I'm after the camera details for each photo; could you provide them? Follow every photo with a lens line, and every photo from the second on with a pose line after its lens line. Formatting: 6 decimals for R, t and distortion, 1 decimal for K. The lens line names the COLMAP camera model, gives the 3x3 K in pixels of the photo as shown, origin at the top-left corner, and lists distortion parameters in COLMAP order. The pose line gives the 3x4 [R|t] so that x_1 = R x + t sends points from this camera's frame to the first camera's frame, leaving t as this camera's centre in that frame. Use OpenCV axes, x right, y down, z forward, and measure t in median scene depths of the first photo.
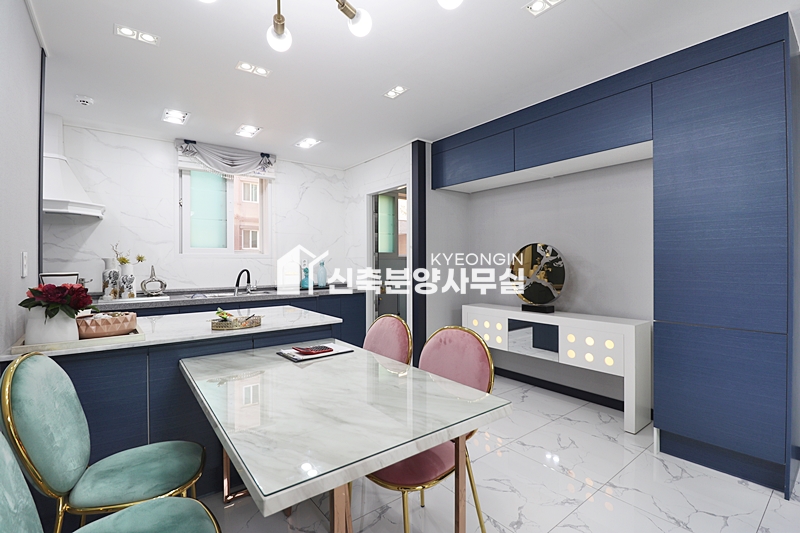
lens RADIAL K [[368.8, 0, 400.5], [0, 368.8, 264.5], [0, 0, 1]] dist [-0.001451, 0.000077]
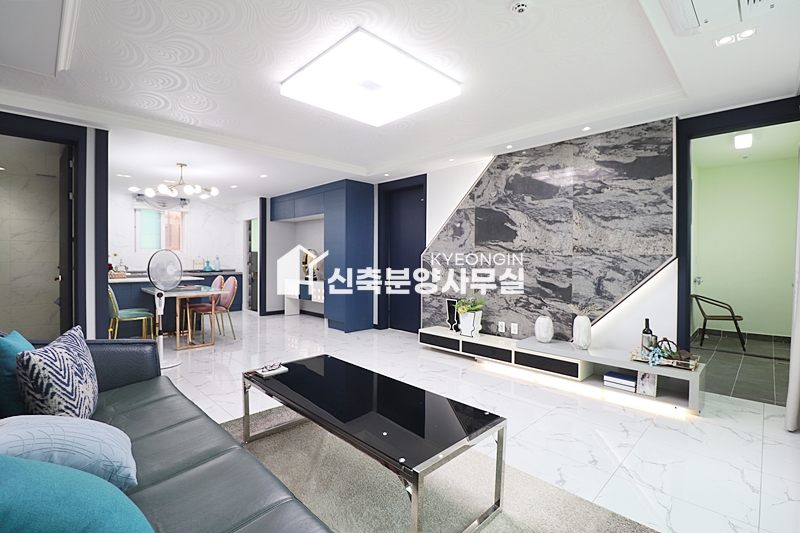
lens RADIAL K [[368.8, 0, 400.4], [0, 368.8, 263.7], [0, 0, 1]] dist [-0.001451, 0.000077]
pose [[0.992309, 0.005740, 0.123651, 0.541865], [-0.006981, 0.999930, 0.009599, 0.001996], [-0.123587, -0.010388, 0.992279, -1.083201]]
